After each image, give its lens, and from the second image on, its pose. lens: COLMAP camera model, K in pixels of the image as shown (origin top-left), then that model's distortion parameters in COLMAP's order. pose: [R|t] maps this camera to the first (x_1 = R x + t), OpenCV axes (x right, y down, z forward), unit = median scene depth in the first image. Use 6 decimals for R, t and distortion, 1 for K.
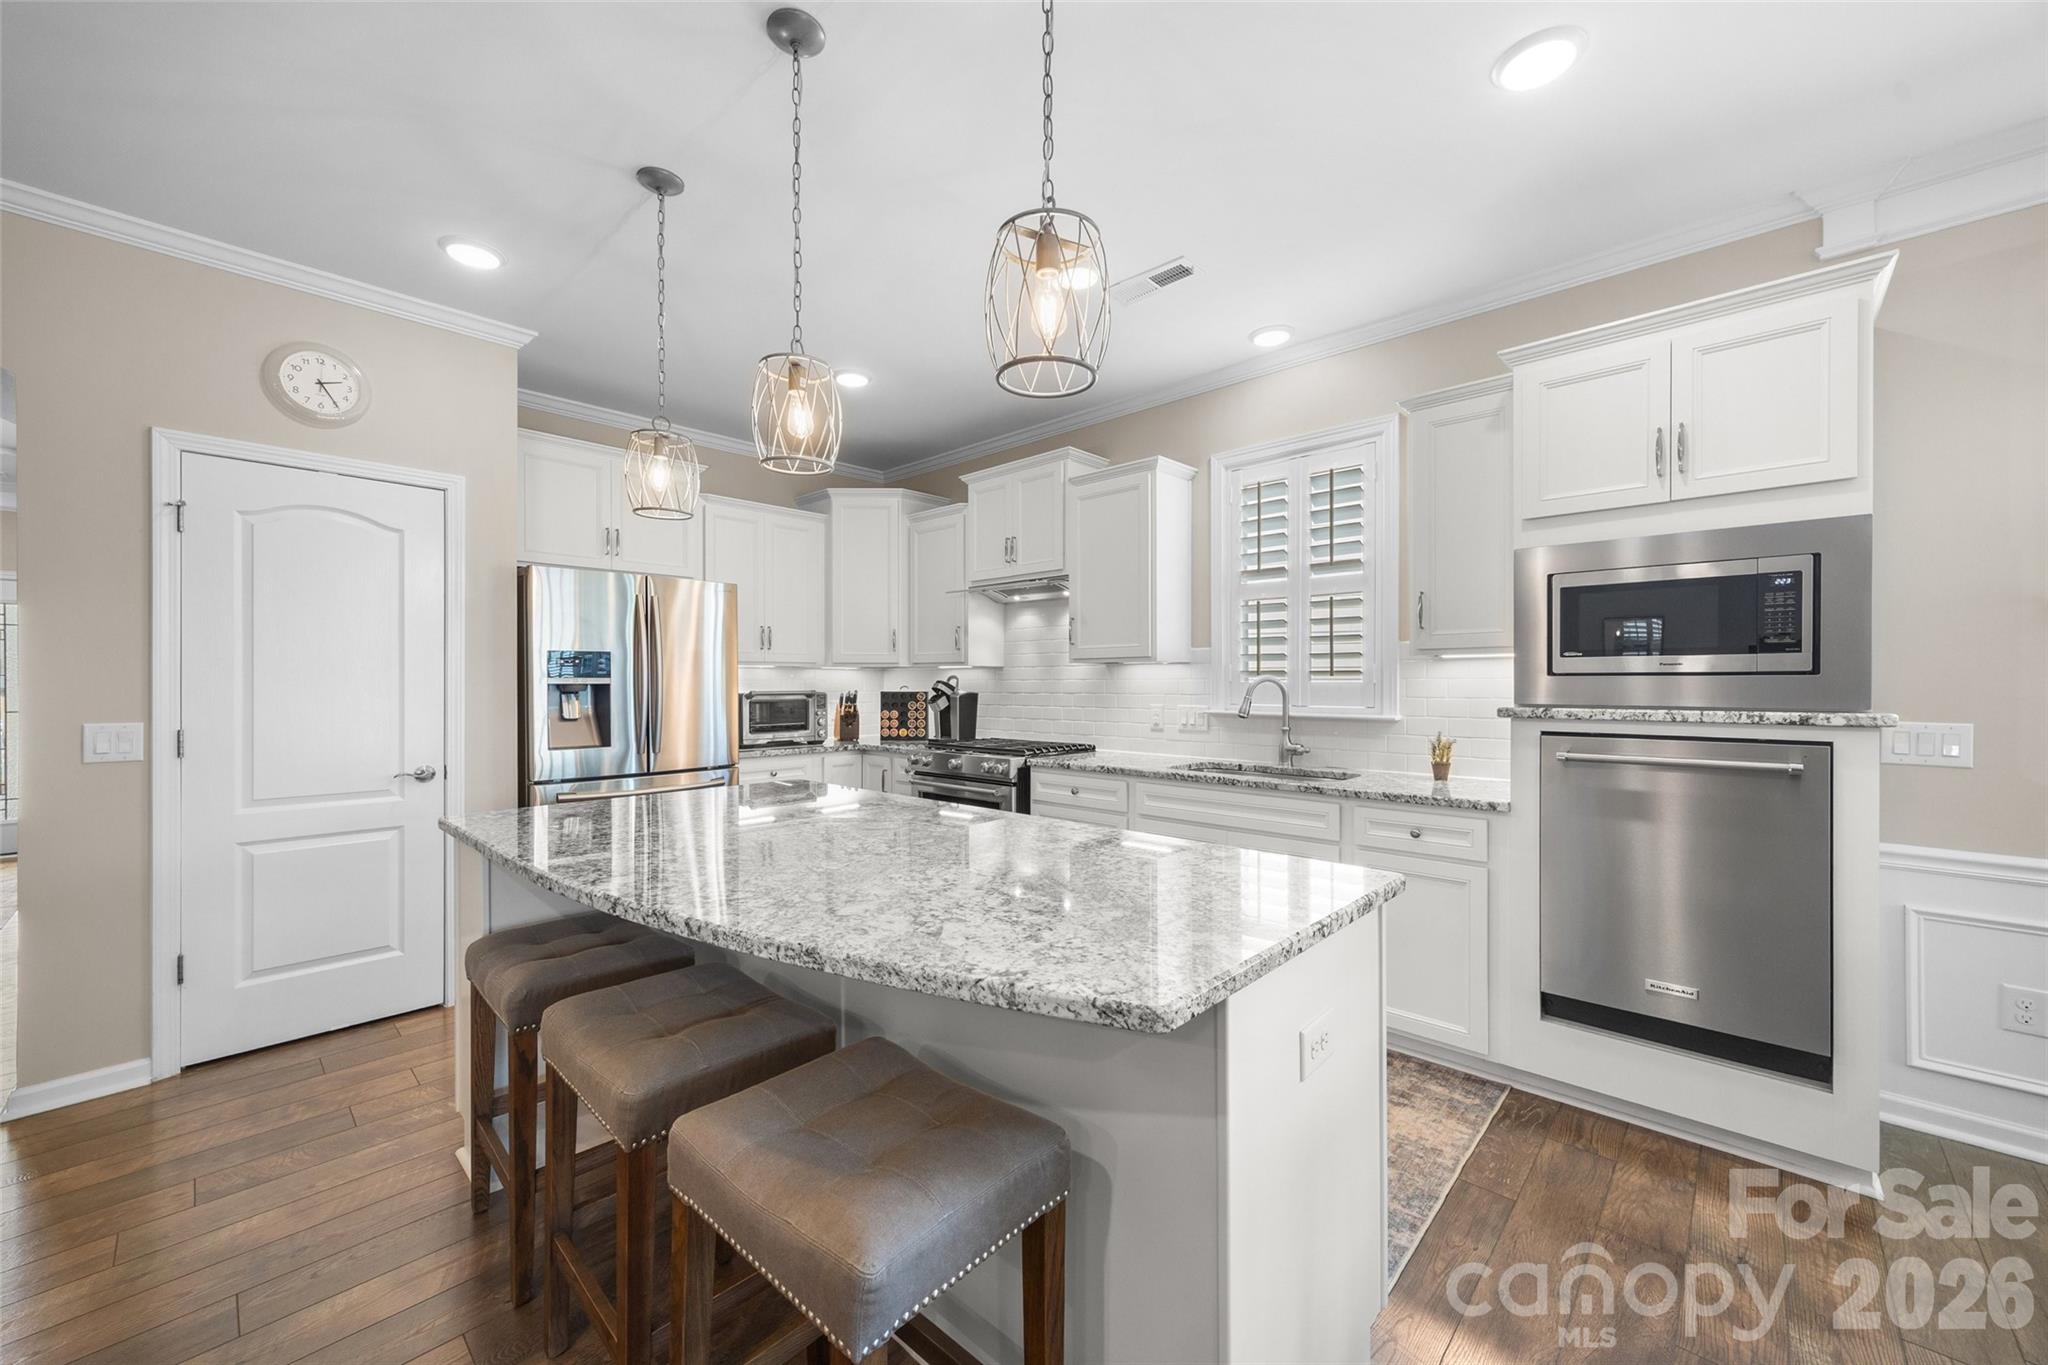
lens RADIAL K [[788.2, 0, 1019.4], [0, 788.2, 685.6], [0, 0, 1]] dist [0.003666, 0.000572]
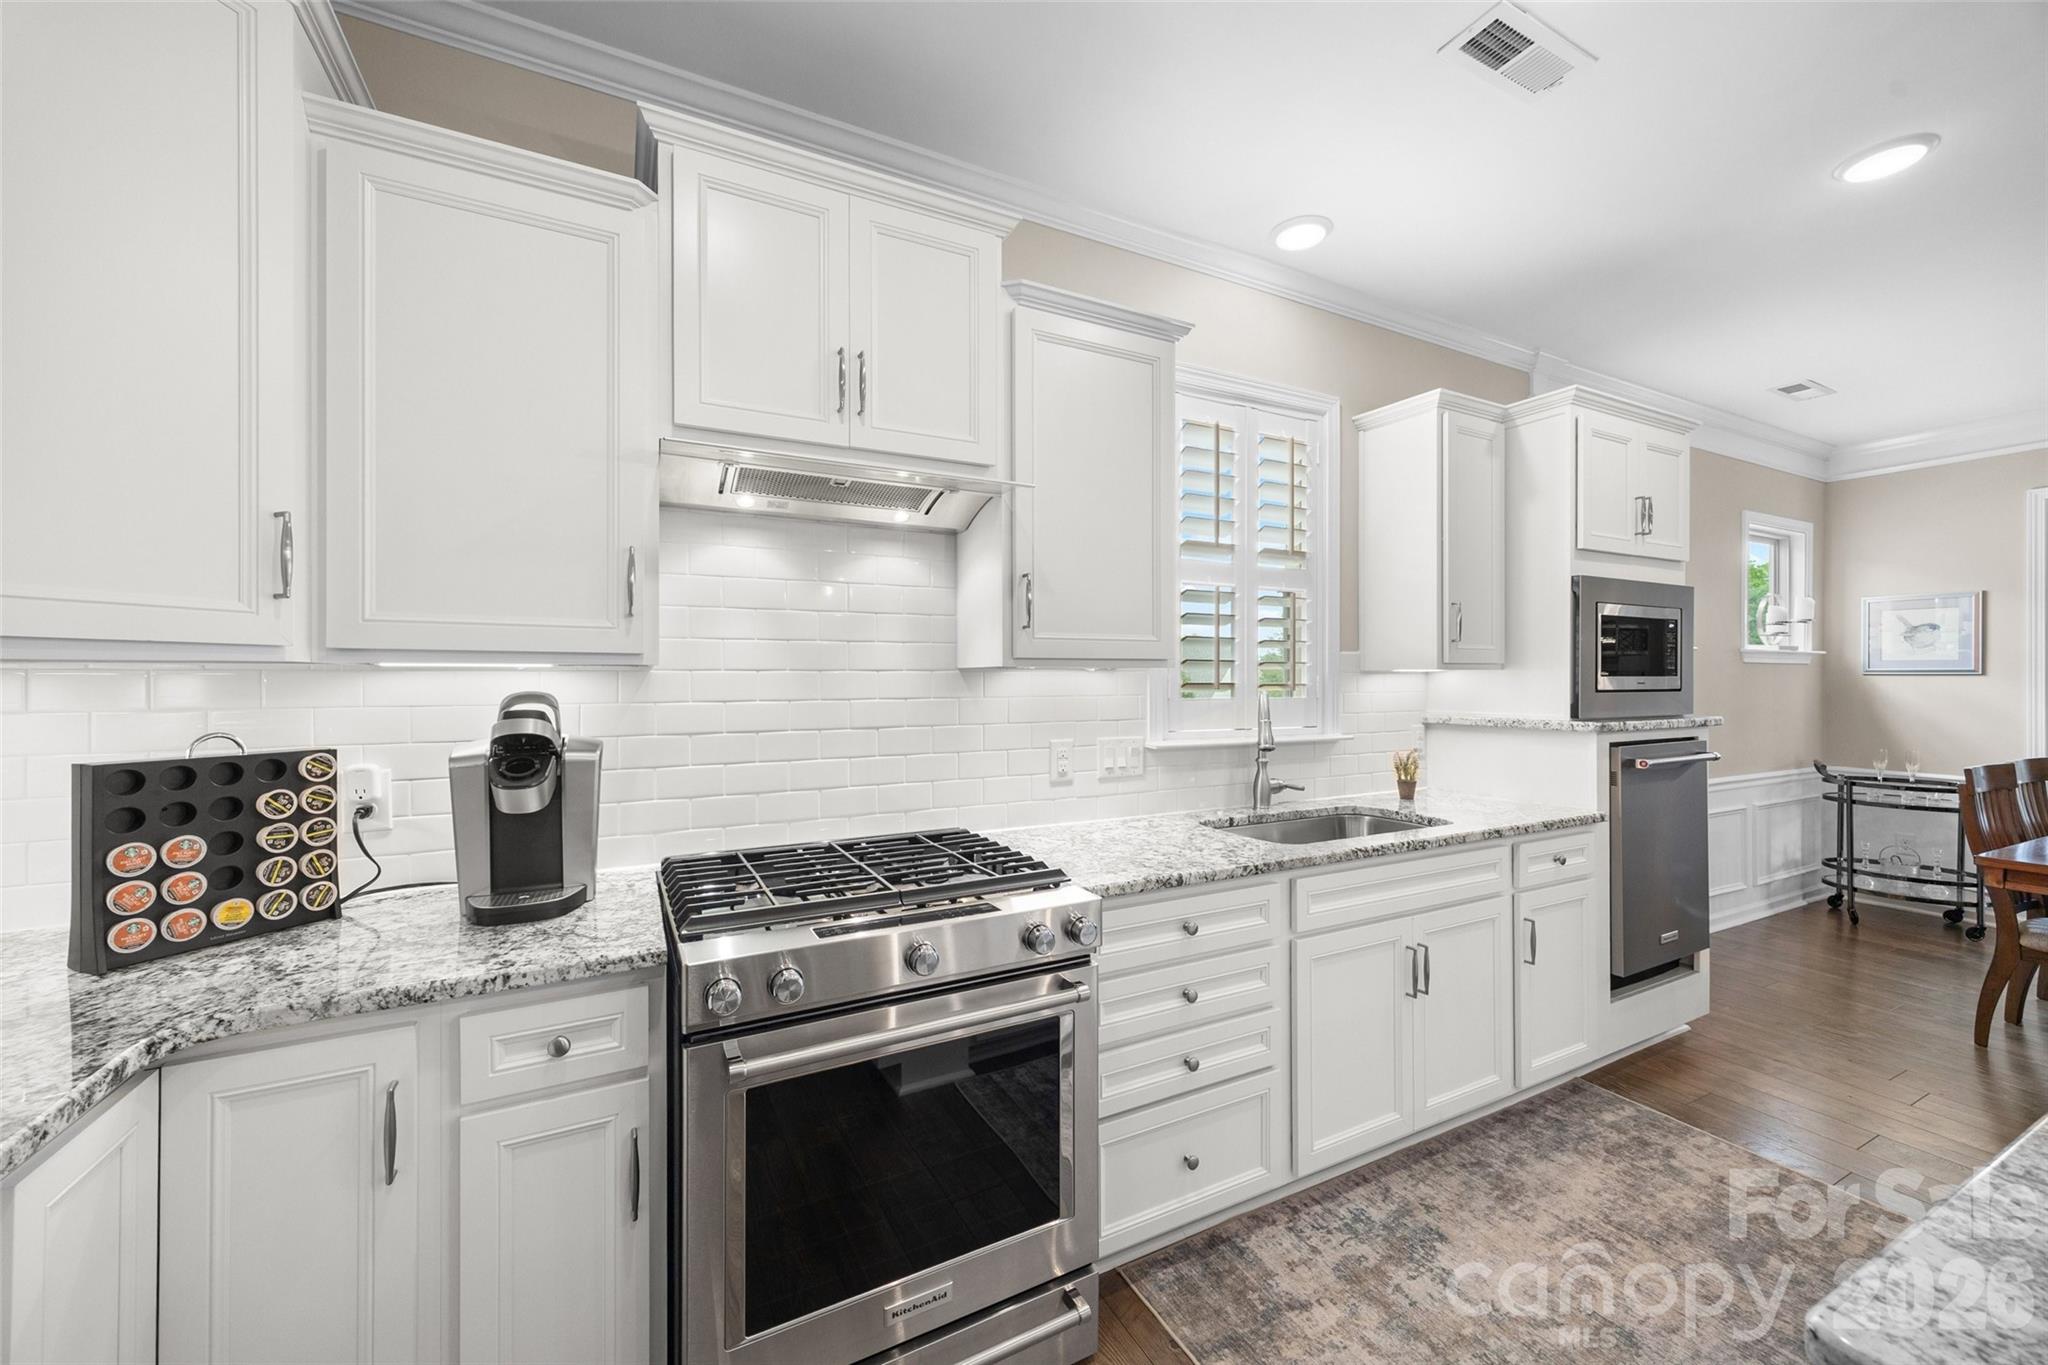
lens RADIAL K [[788.2, 0, 1025.7], [0, 788.2, 678.1], [0, 0, 1]] dist [0.003666, 0.000572]
pose [[0.326171, 0.001304, 0.945310, -0.448118], [0.005324, 0.999981, -0.003216, -0.023077], [-0.945296, 0.006082, 0.326158, 0.966166]]
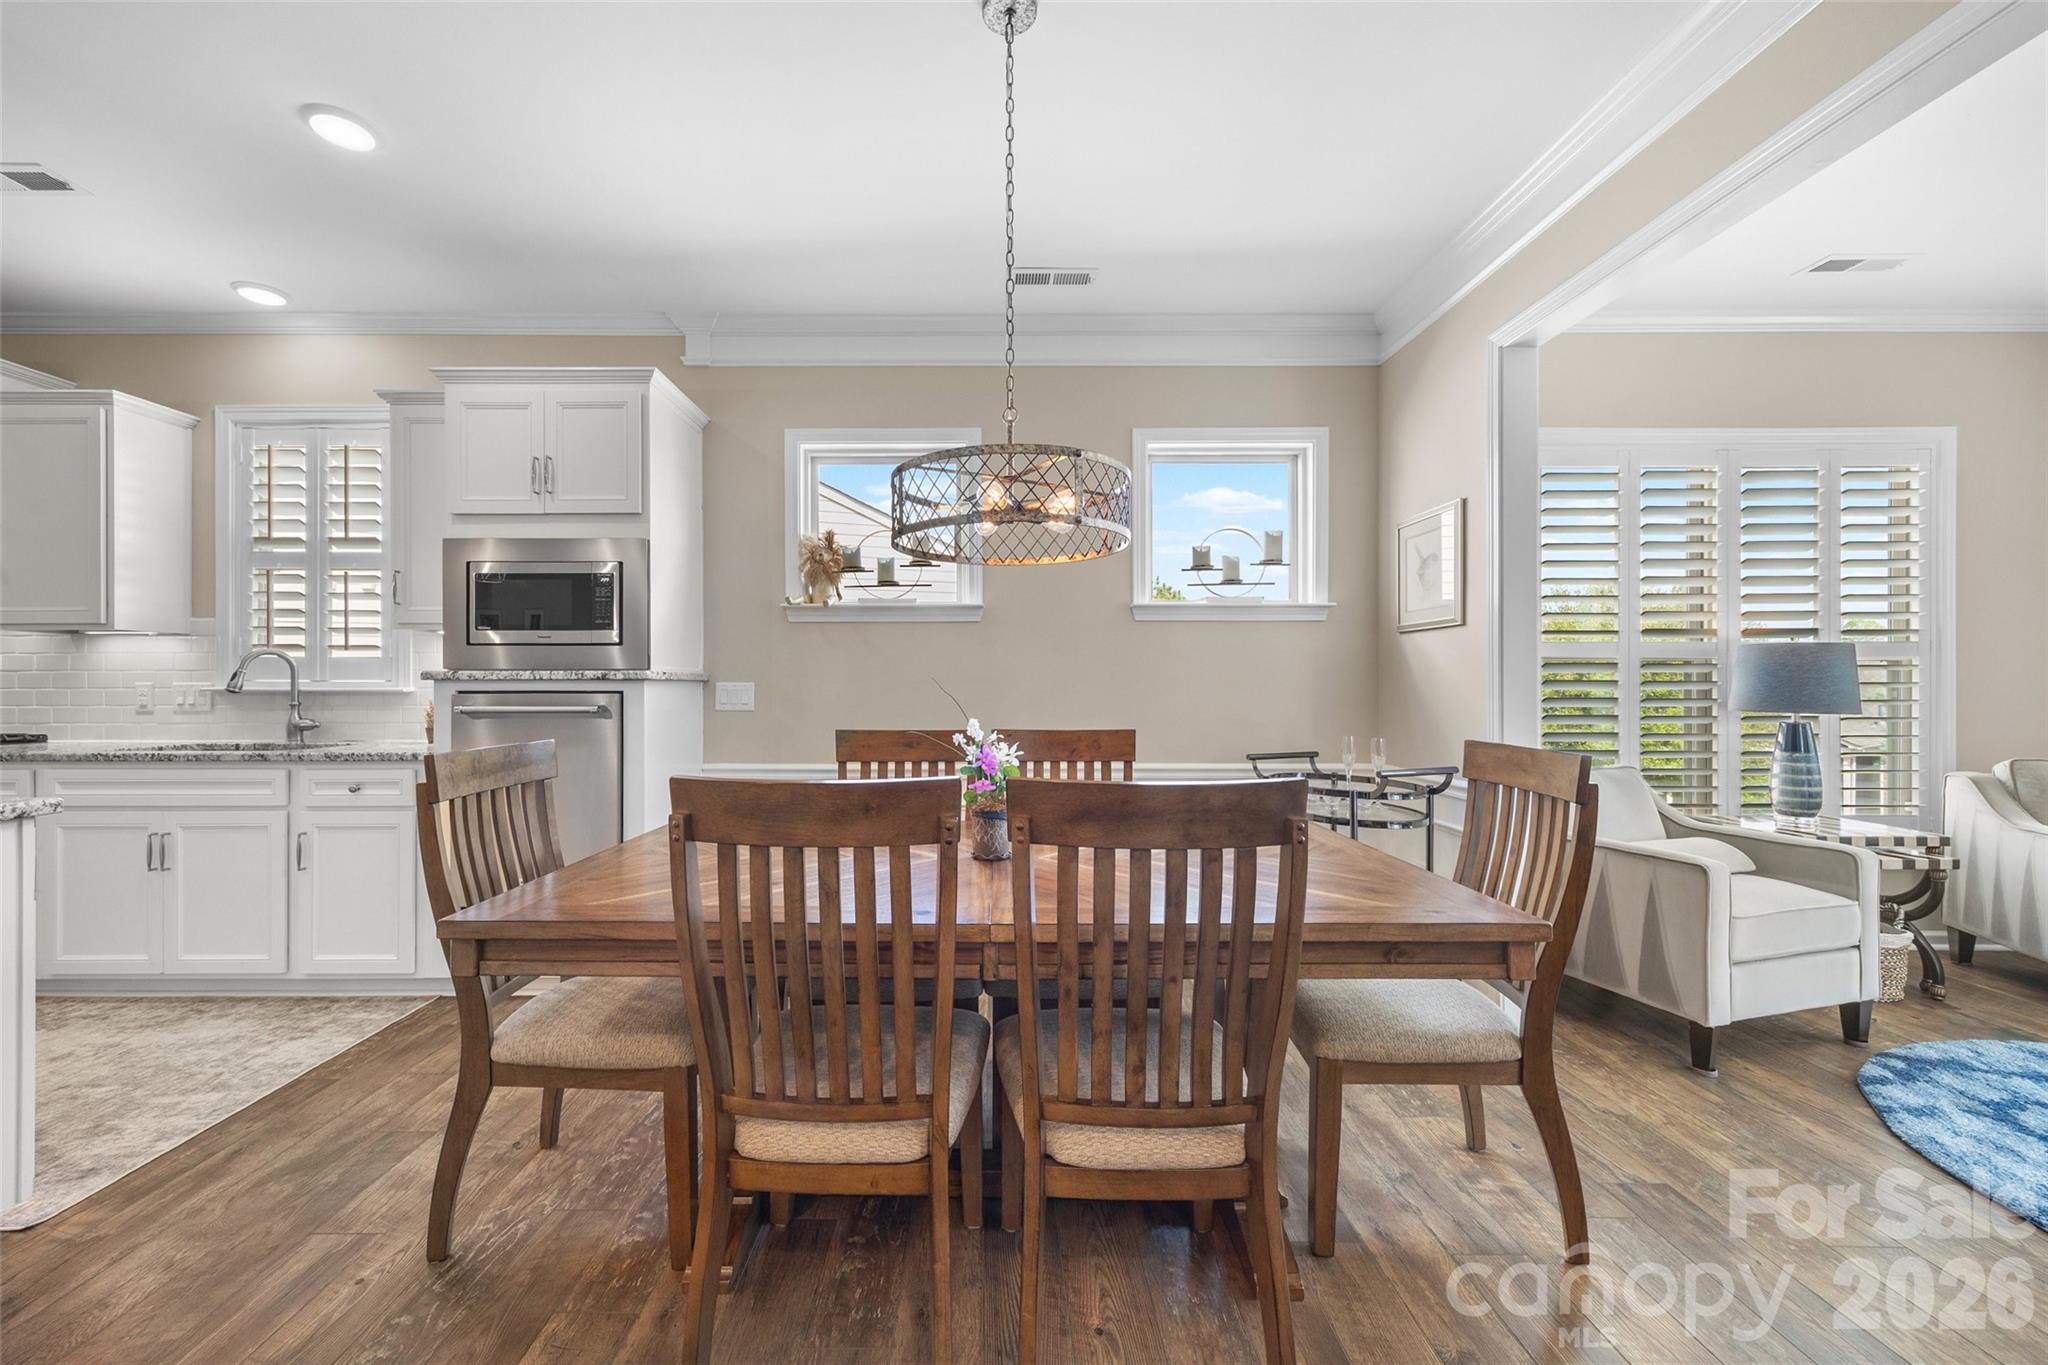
lens RADIAL K [[788.2, 0, 984.4], [0, 788.2, 684.1], [0, 0, 1]] dist [0.003666, 0.000572]
pose [[0.727383, 0.000091, 0.686232, 0.288888], [0.003985, 0.999983, -0.004356, 0.038010], [-0.686220, 0.005904, 0.727370, -0.292753]]
